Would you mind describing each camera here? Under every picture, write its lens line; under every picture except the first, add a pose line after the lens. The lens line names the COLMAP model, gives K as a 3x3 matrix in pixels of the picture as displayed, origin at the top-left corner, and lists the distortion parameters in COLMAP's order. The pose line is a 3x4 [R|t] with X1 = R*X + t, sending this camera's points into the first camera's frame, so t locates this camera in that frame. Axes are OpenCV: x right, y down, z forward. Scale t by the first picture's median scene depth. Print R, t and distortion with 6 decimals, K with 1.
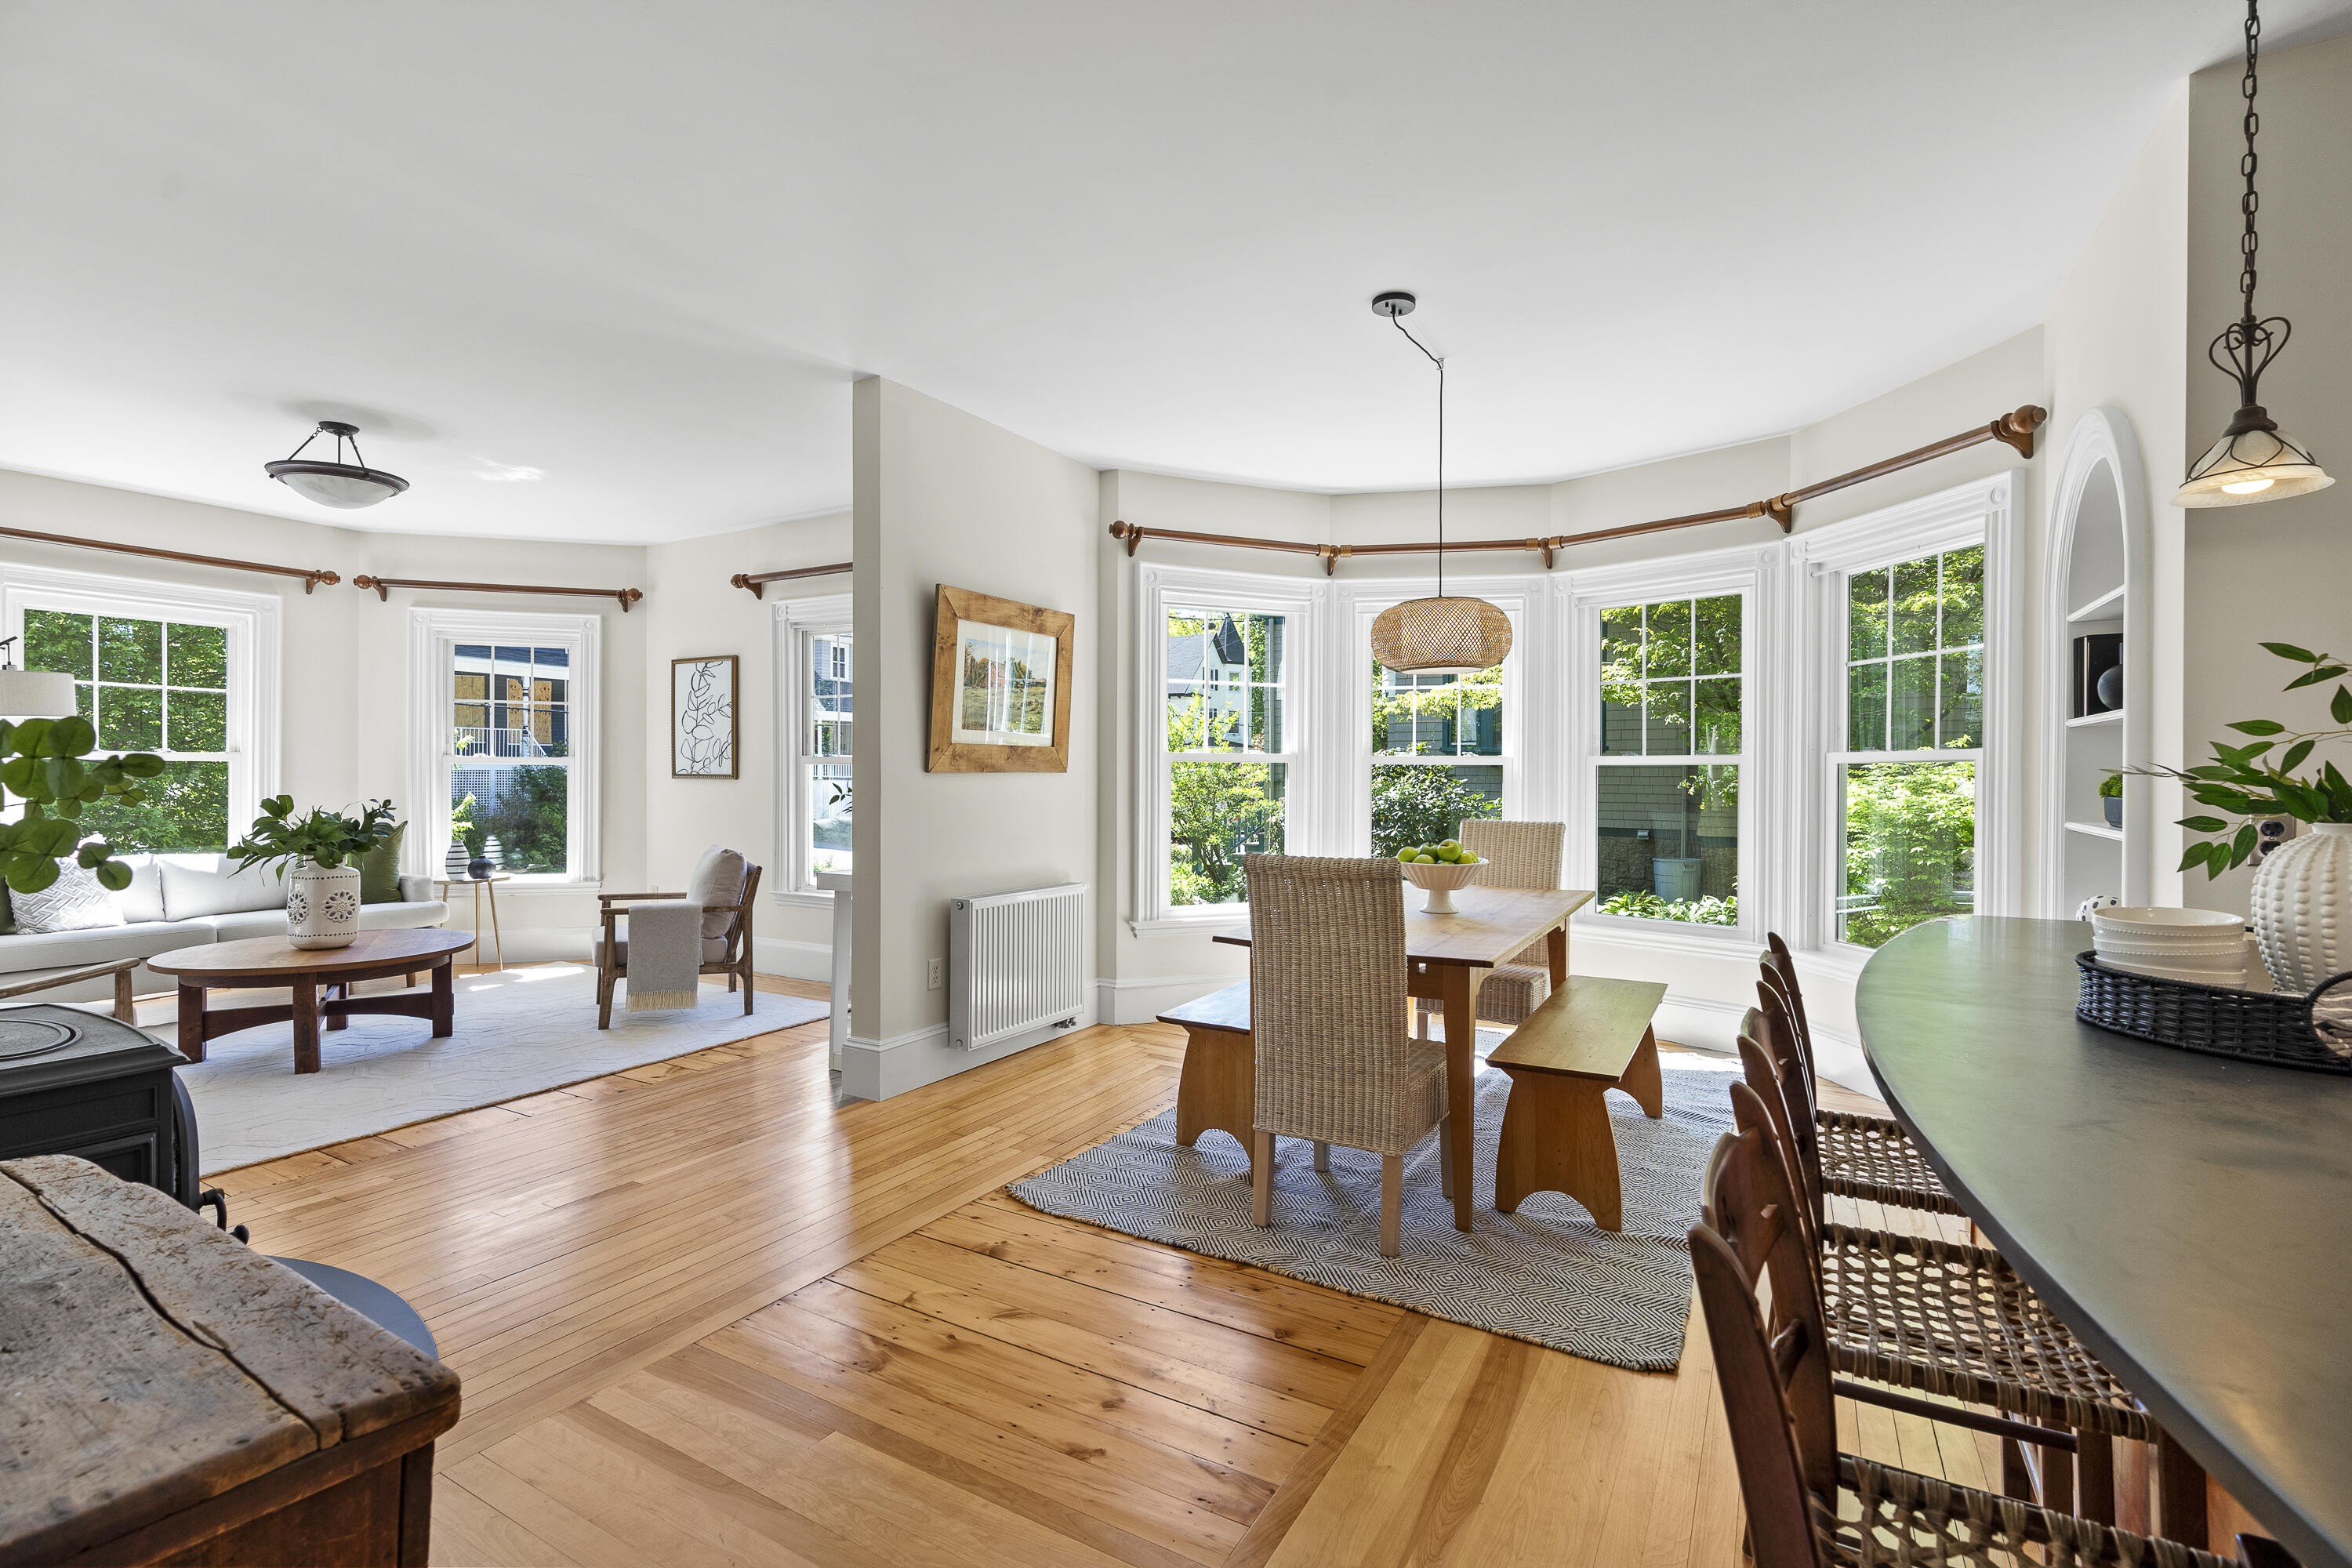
lens RADIAL K [[1082.7, 0, 1174.3], [0, 1082.7, 784.9], [0, 0, 1]] dist [-0.005841, 0.002018]
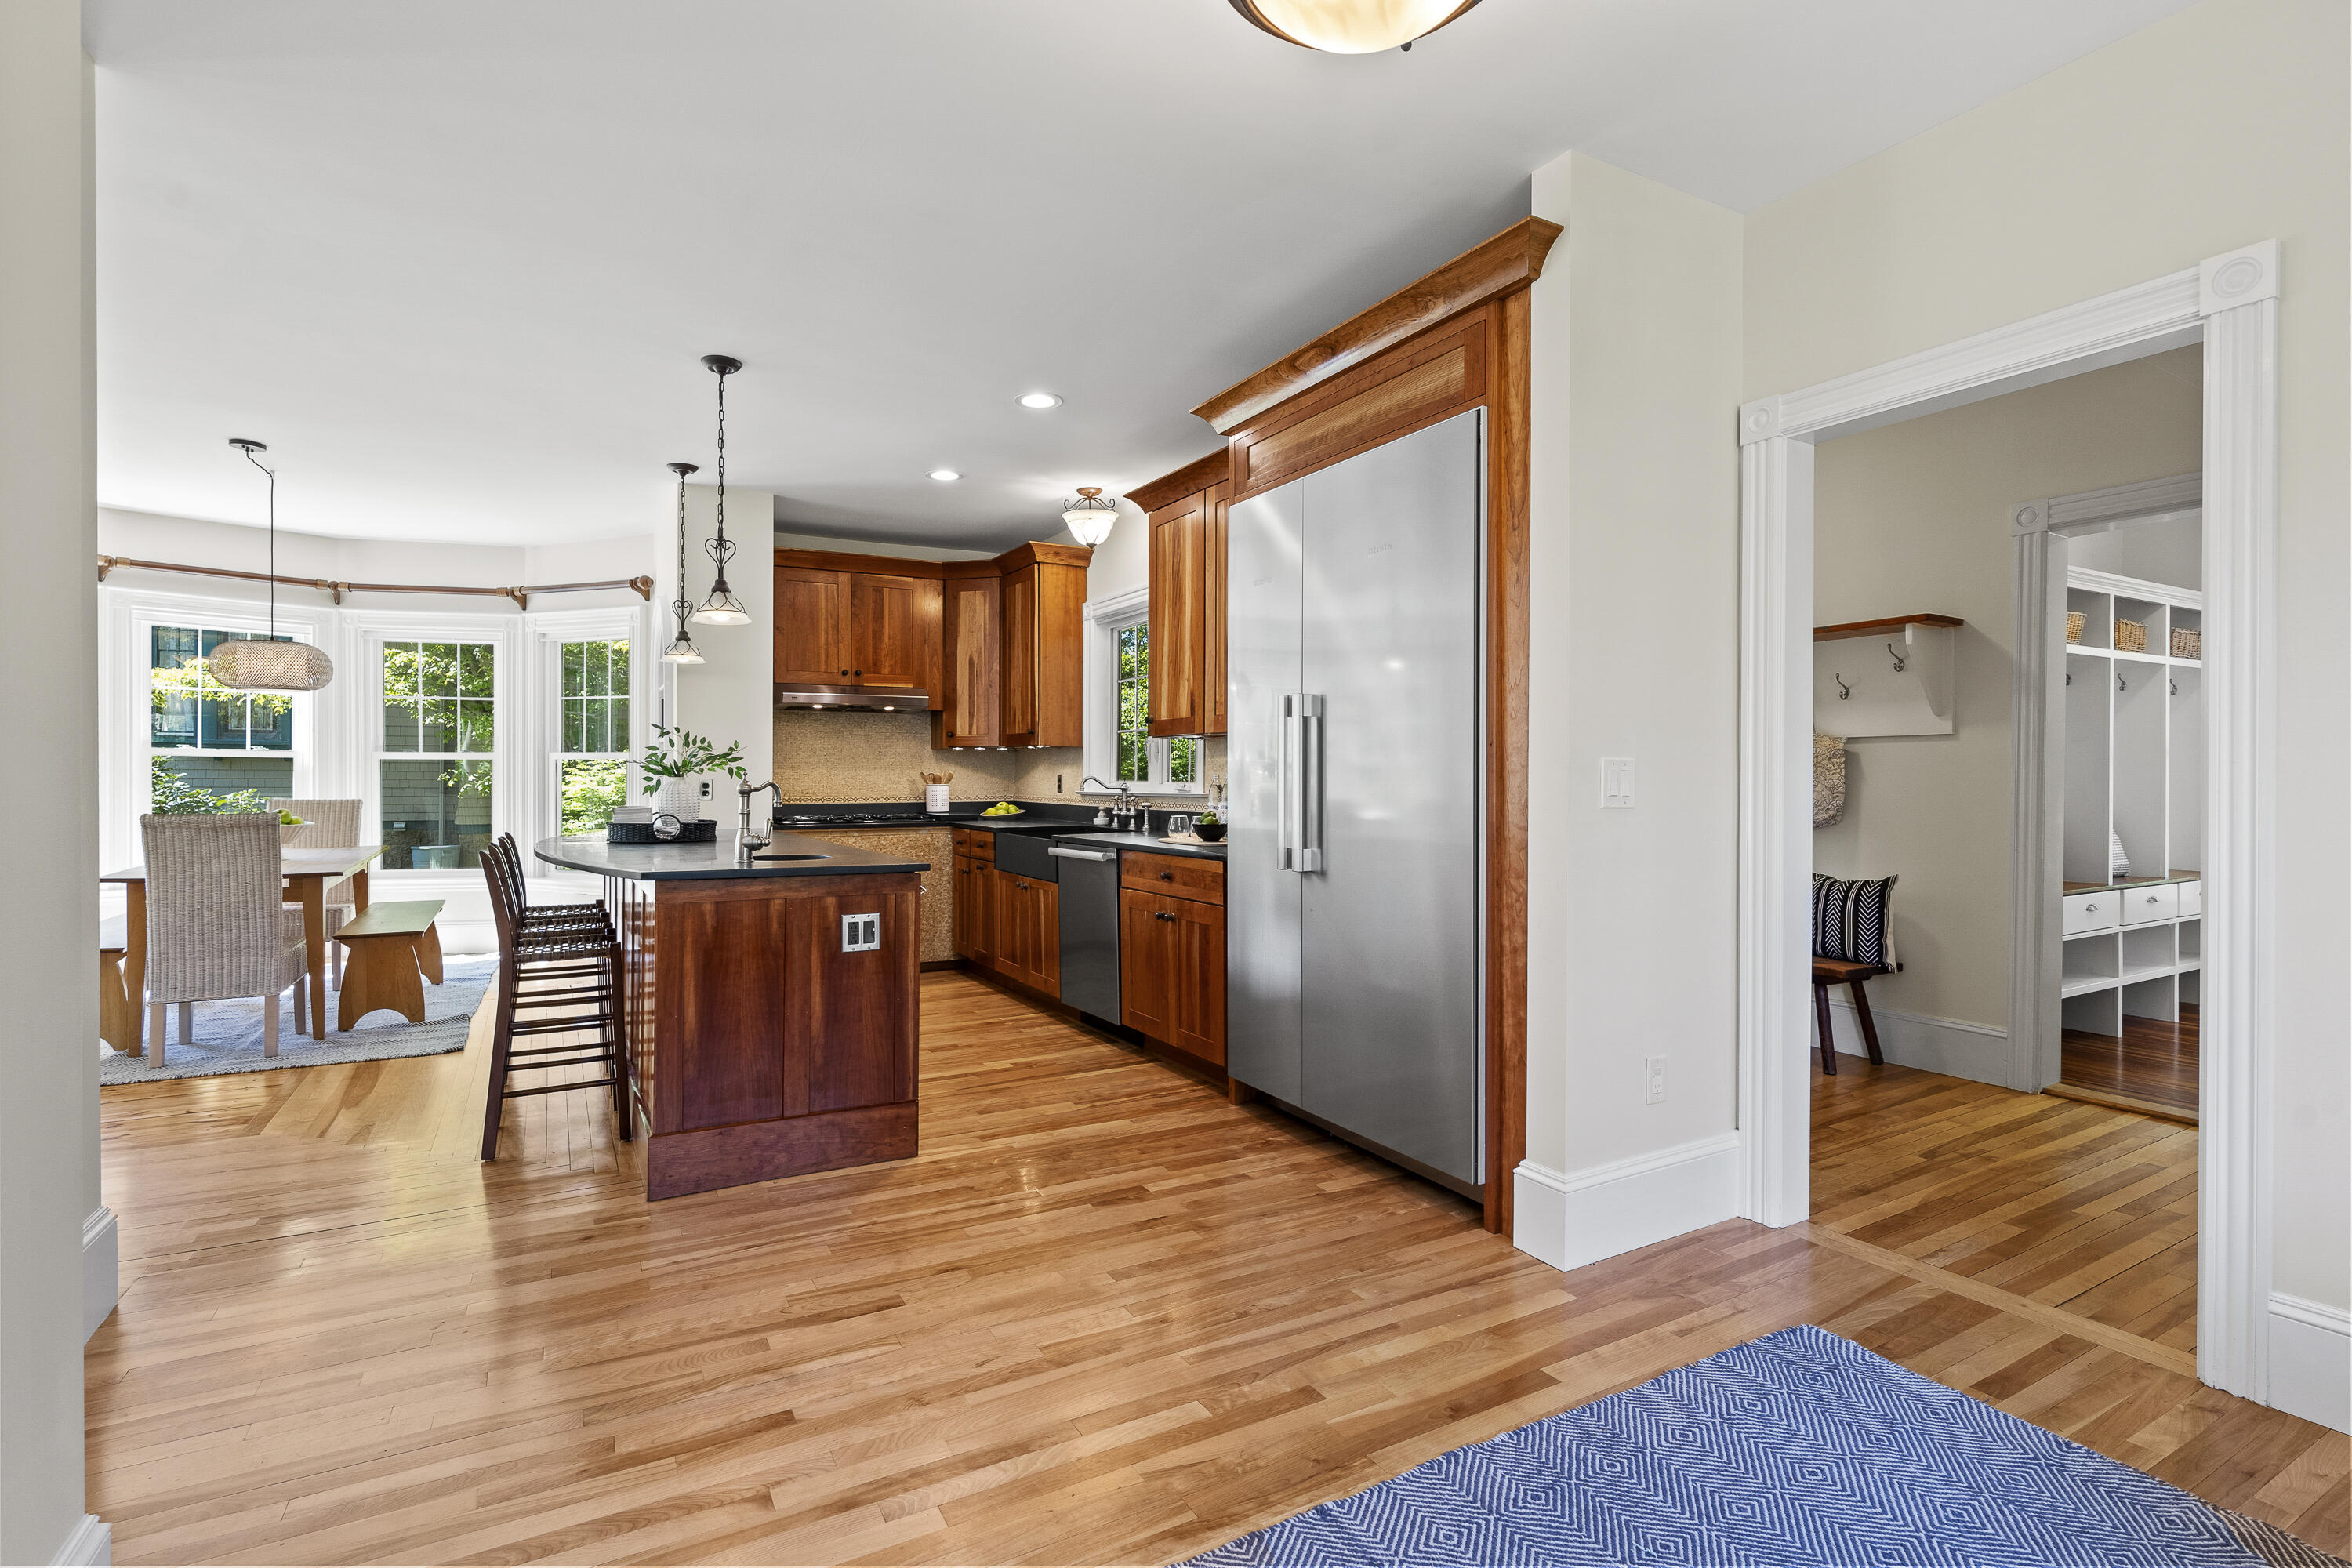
lens RADIAL K [[1119.6, 0, 1177.1], [0, 1119.6, 785.2], [0, 0, 1]] dist [-0.005452, 0.002609]
pose [[0.514807, -0.006331, 0.857283, -0.325231], [0.005147, 0.999978, 0.004295, 0.015739], [-0.857291, 0.002201, 0.514828, -0.627204]]
